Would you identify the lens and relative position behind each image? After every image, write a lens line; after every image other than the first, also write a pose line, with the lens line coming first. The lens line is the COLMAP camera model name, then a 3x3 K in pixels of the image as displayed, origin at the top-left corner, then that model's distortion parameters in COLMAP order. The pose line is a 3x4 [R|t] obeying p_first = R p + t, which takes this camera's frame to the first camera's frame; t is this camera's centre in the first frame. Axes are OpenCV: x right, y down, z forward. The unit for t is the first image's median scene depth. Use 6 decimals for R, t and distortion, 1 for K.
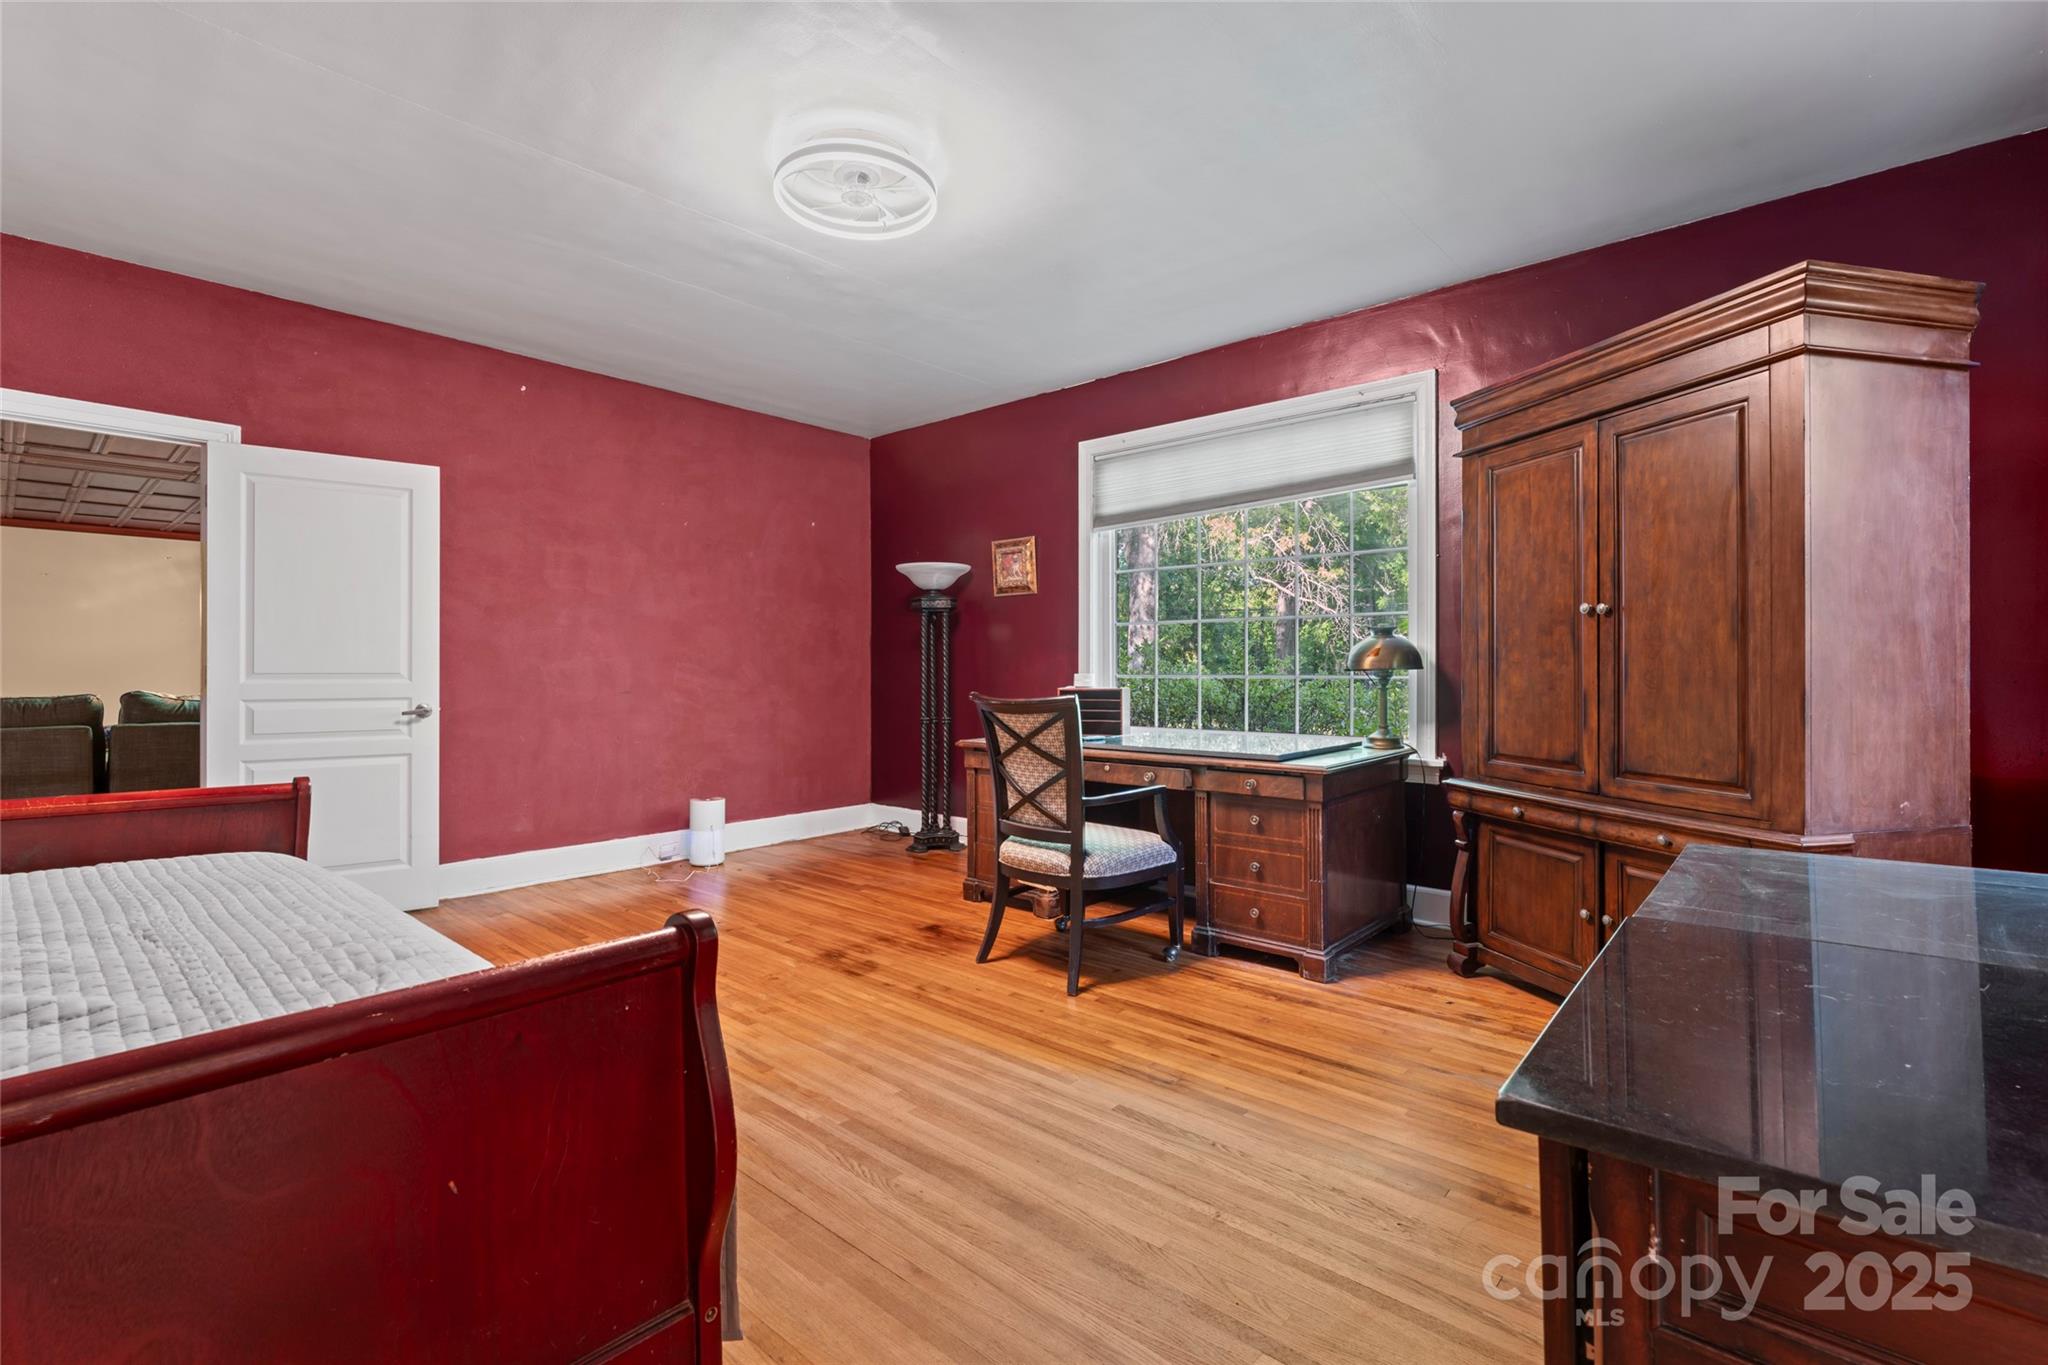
lens RADIAL K [[922.5, 0, 1022.9], [0, 922.5, 671.2], [0, 0, 1]] dist [-0.001276, -0.000213]
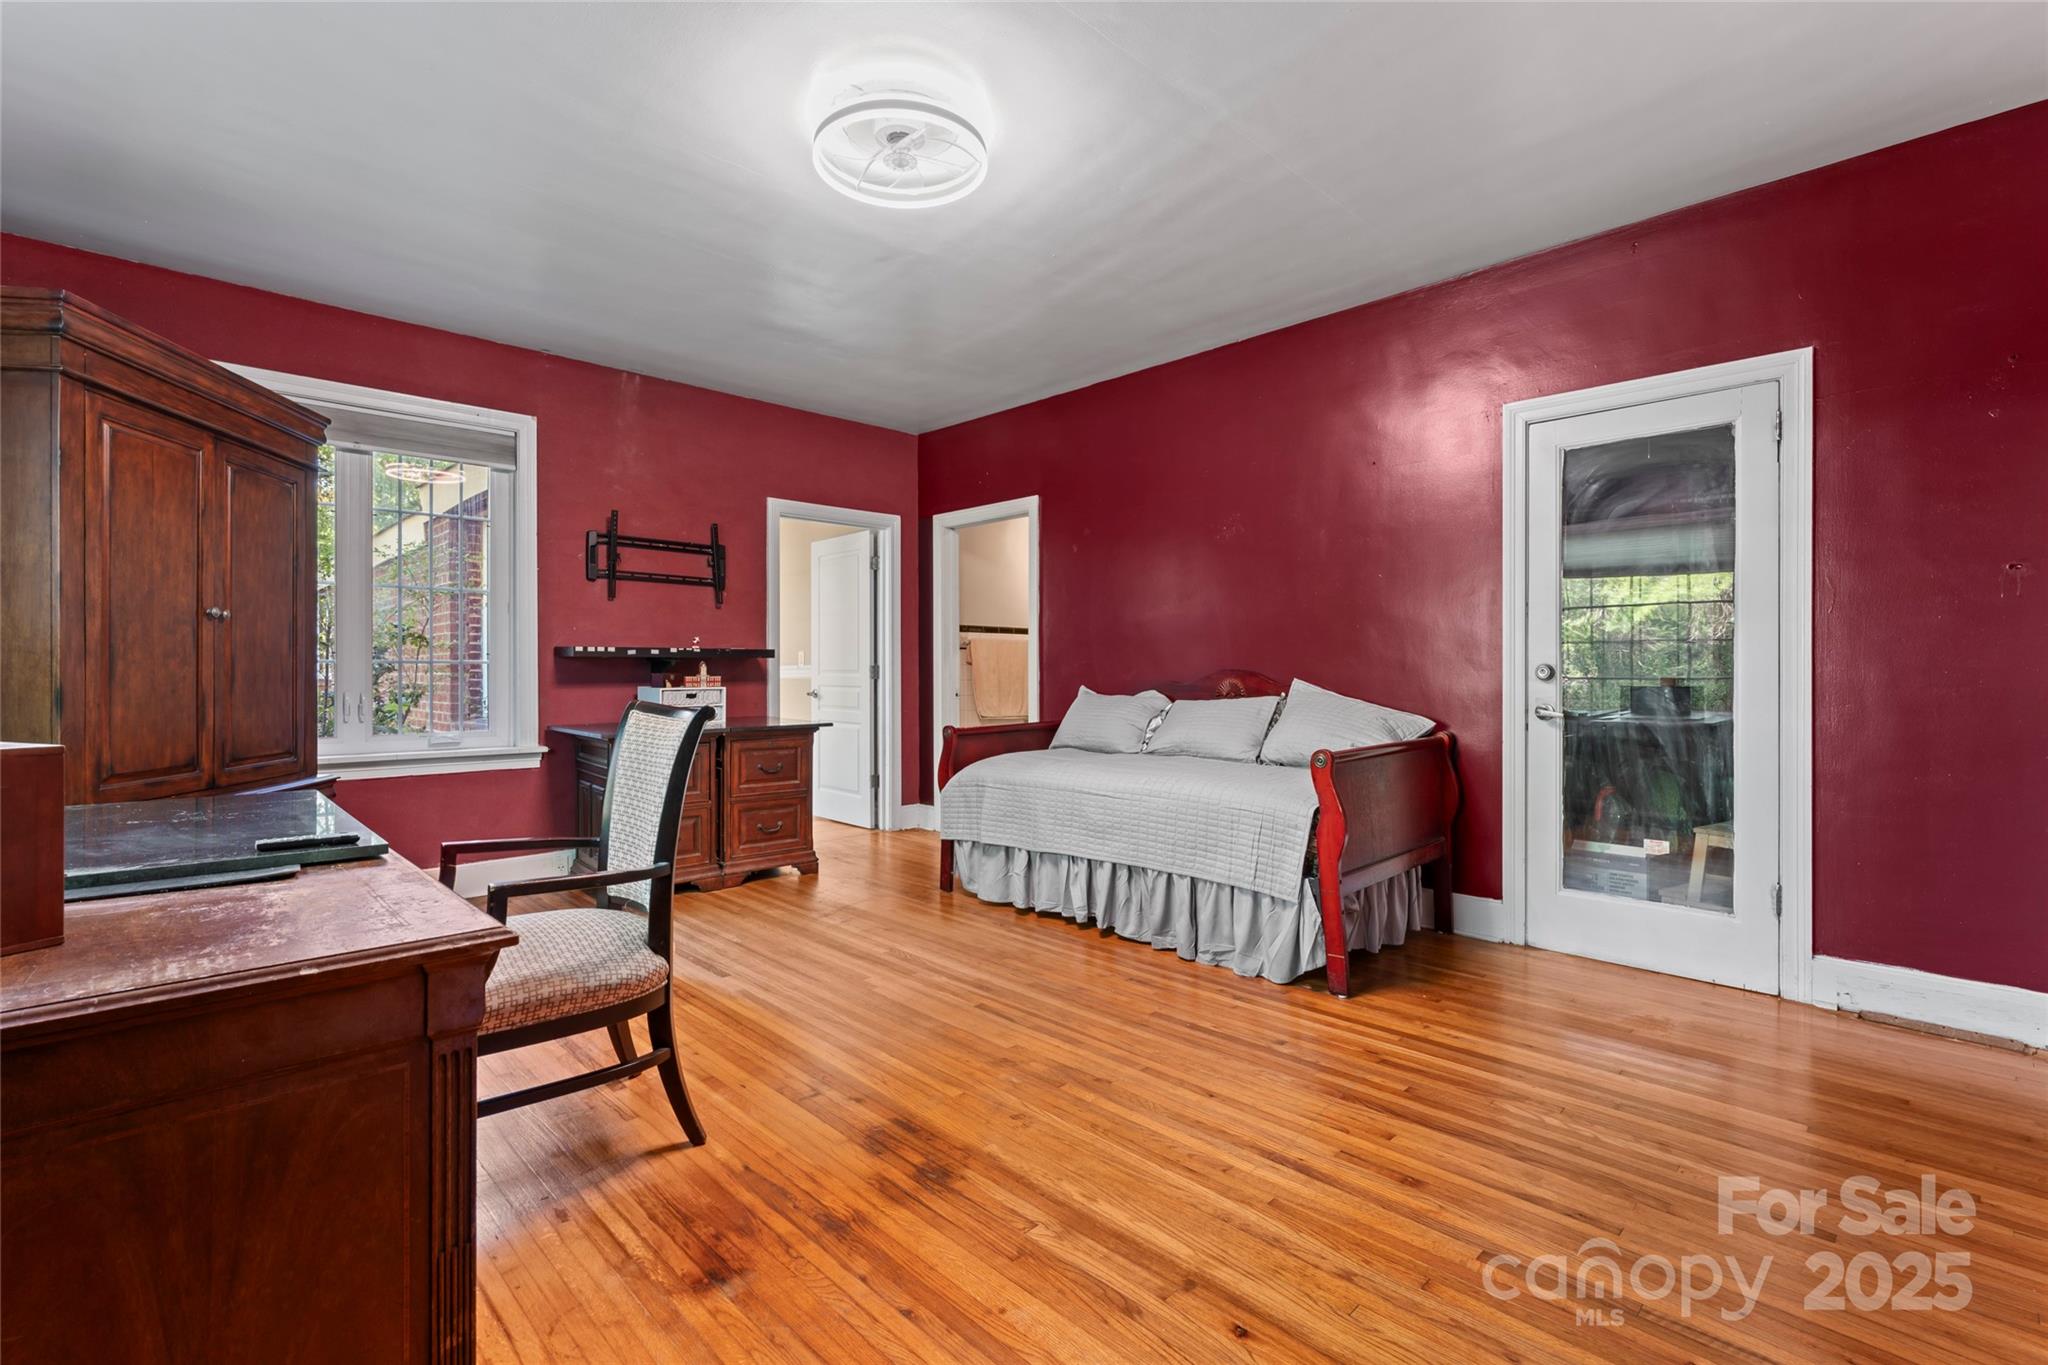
lens RADIAL K [[922.5, 0, 1023.2], [0, 922.5, 674.3], [0, 0, 1]] dist [-0.001276, -0.000213]
pose [[-0.997586, 0.004941, 0.069269, -0.356554], [0.005338, 0.999970, 0.005550, 0.001383], [-0.069239, 0.005907, -0.997583, 1.861289]]
